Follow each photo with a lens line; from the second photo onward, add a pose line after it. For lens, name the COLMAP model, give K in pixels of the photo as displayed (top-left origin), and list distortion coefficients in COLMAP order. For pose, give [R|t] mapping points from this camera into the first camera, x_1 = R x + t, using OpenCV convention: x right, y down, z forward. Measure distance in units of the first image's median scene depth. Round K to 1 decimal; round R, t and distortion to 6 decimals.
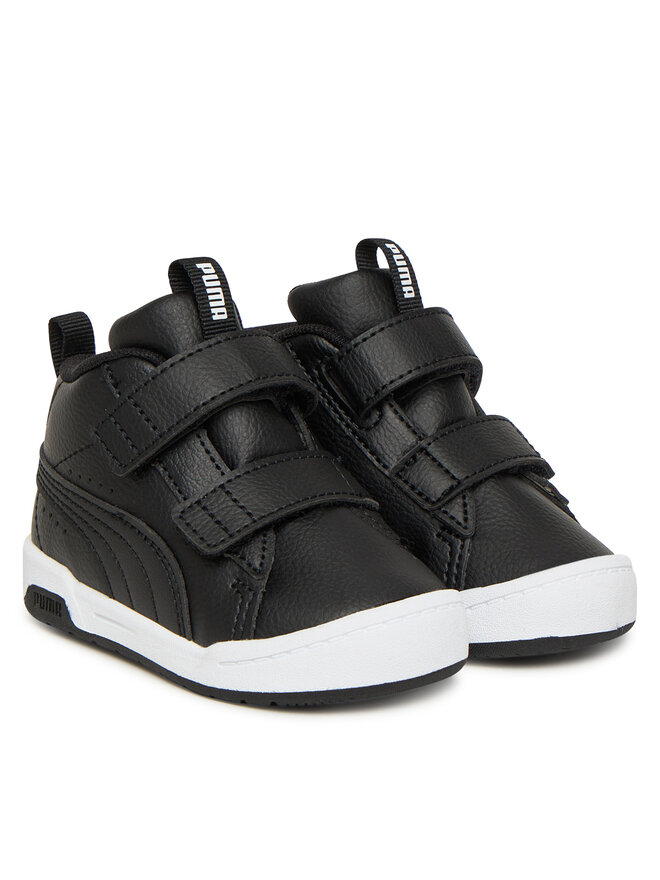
lens RADIAL K [[2249.2, 0, 330.0], [0, 2249.2, 440.0], [0, 0, 1]] dist [-0.031546, -0.073702]
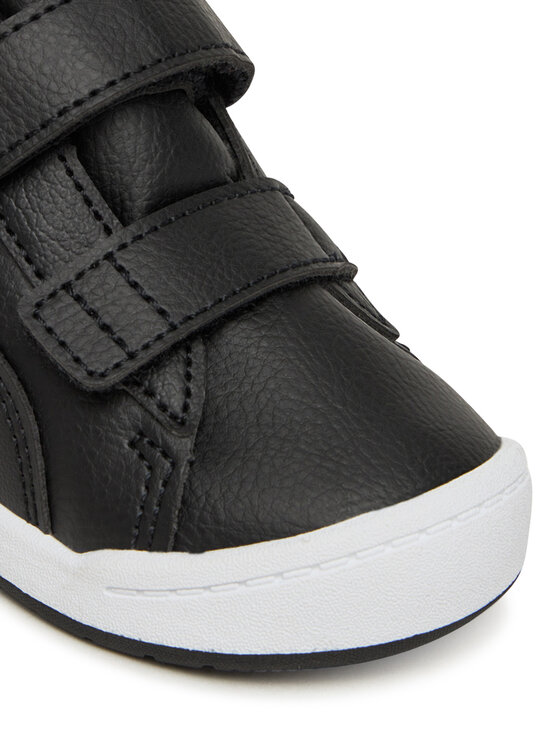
lens RADIAL K [[2572.4, 0, 280.0], [0, 2572.4, 373.0], [0, 0, 1]] dist [-0.110075, -1.276049]
pose [[0.996427, 0.015693, 0.082986, -0.058497], [-0.026654, 0.990802, 0.132671, -0.035550], [-0.080141, -0.134409, 0.987680, 0.378477]]
